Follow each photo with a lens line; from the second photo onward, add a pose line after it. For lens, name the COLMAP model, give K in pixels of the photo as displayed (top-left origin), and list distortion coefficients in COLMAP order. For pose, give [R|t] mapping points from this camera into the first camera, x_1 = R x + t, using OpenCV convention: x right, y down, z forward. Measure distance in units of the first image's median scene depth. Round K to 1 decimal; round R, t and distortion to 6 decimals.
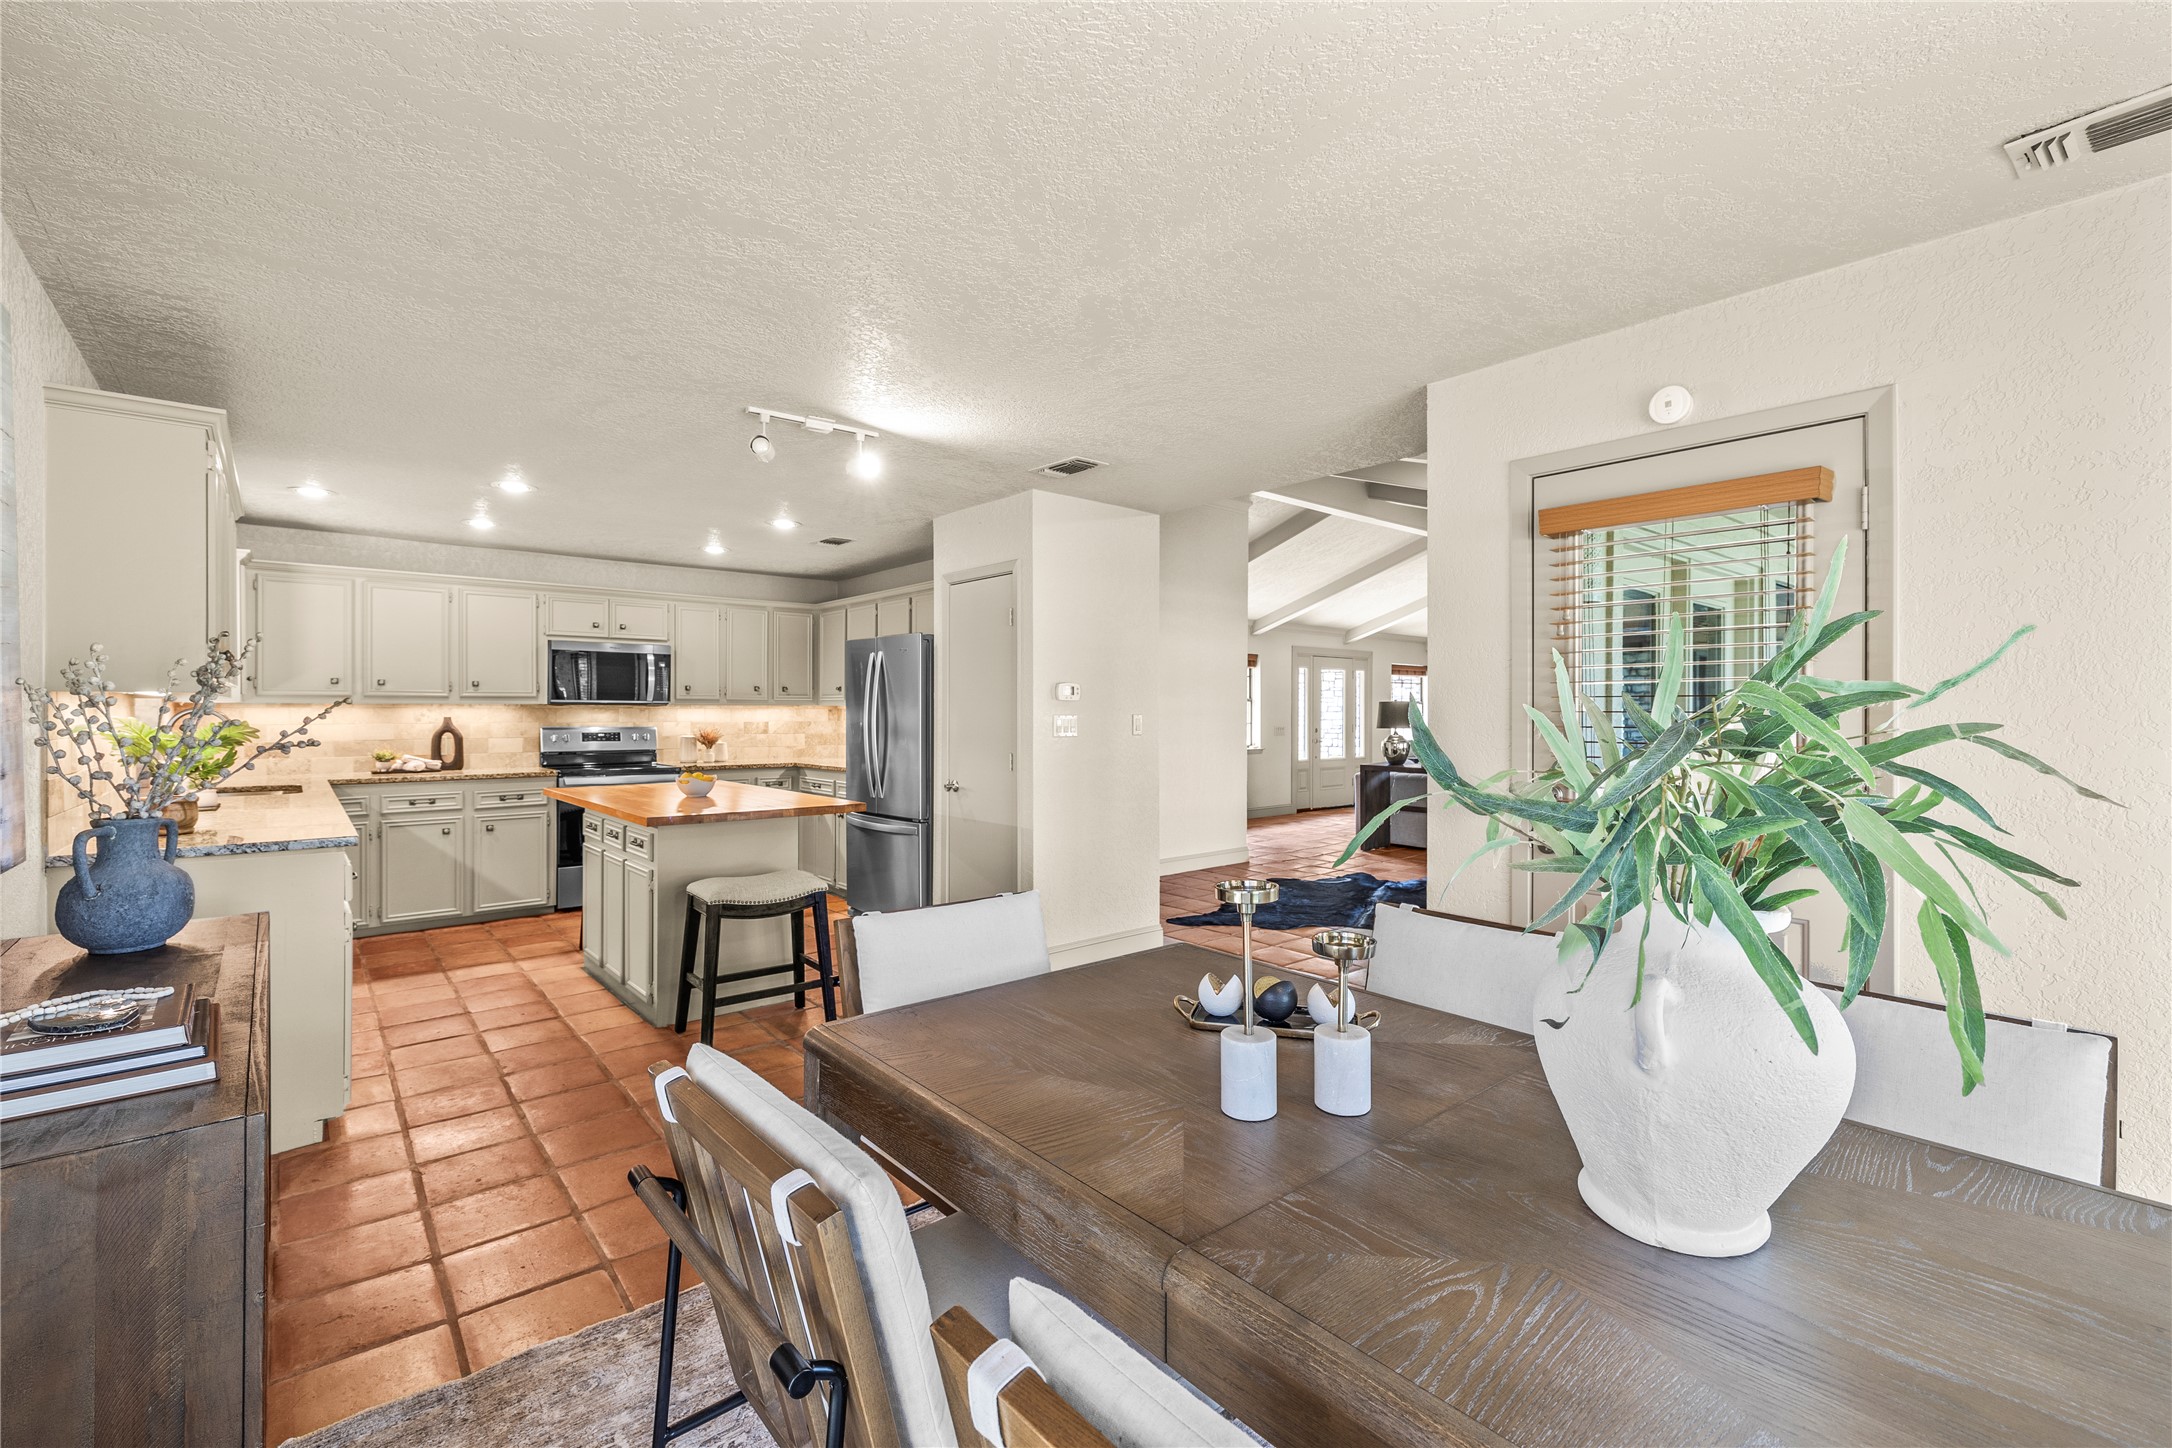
lens RADIAL K [[939.4, 0, 1095.8], [0, 939.4, 715.7], [0, 0, 1]] dist [0.001550, 0.000347]
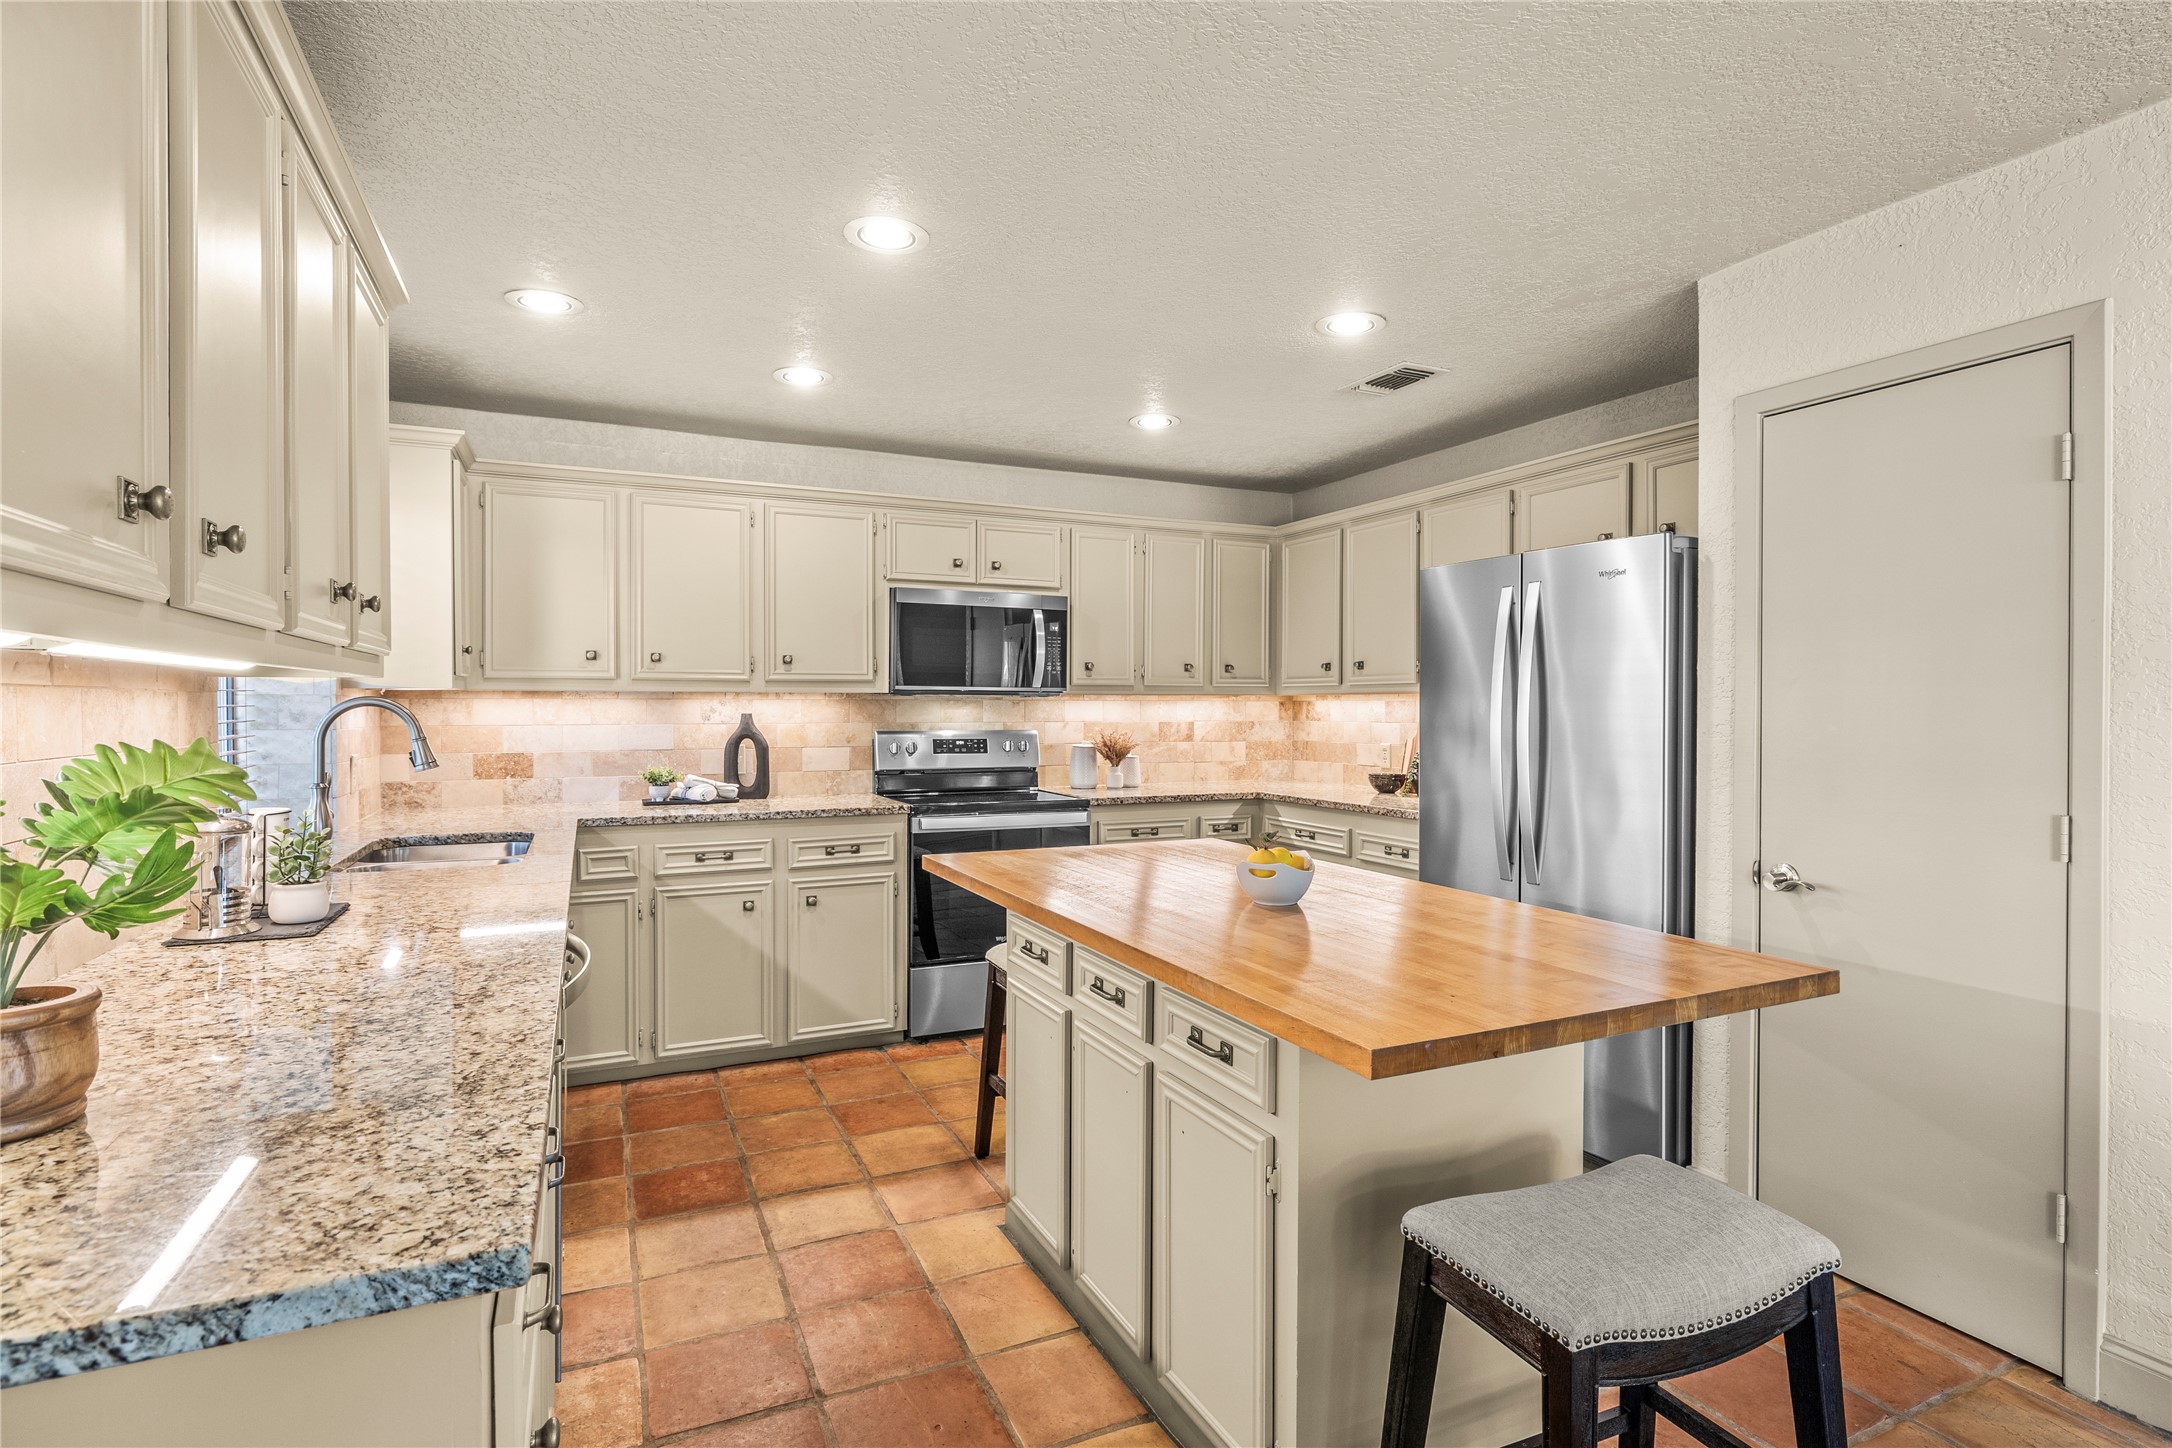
lens RADIAL K [[1078.2, 0, 1086.8], [0, 1078.2, 718.6], [0, 0, 1]] dist [-0.005336, 0.001482]
pose [[0.962444, 0.003686, -0.271456, -0.278741], [-0.001916, 0.999975, 0.006788, -0.000638], [0.271474, -0.006013, 0.962427, 0.373650]]
